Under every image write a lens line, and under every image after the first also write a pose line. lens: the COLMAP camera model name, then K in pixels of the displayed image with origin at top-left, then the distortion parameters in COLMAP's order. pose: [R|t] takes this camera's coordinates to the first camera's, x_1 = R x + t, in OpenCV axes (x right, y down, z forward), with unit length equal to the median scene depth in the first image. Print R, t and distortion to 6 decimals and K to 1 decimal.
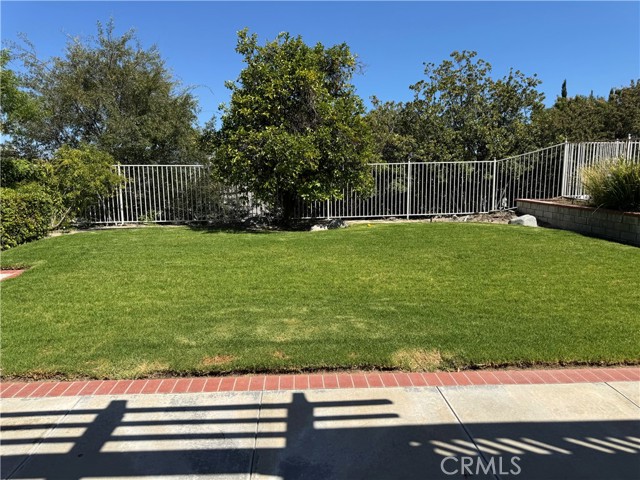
lens RADIAL K [[454.0, 0, 320.4], [0, 454.0, 241.5], [0, 0, 1]] dist [0.042529, -0.048316]
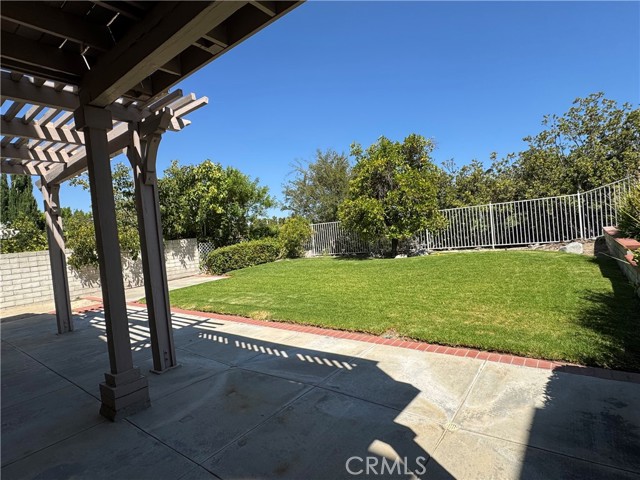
lens RADIAL K [[339.8, 0, 318.9], [0, 339.8, 239.0], [0, 0, 1]] dist [0.002604, 0.000053]
pose [[0.752523, -0.043894, -0.657101, 0.539220], [-0.008179, 0.997077, -0.075970, 0.000954], [0.658515, 0.062544, 0.749964, -0.039520]]
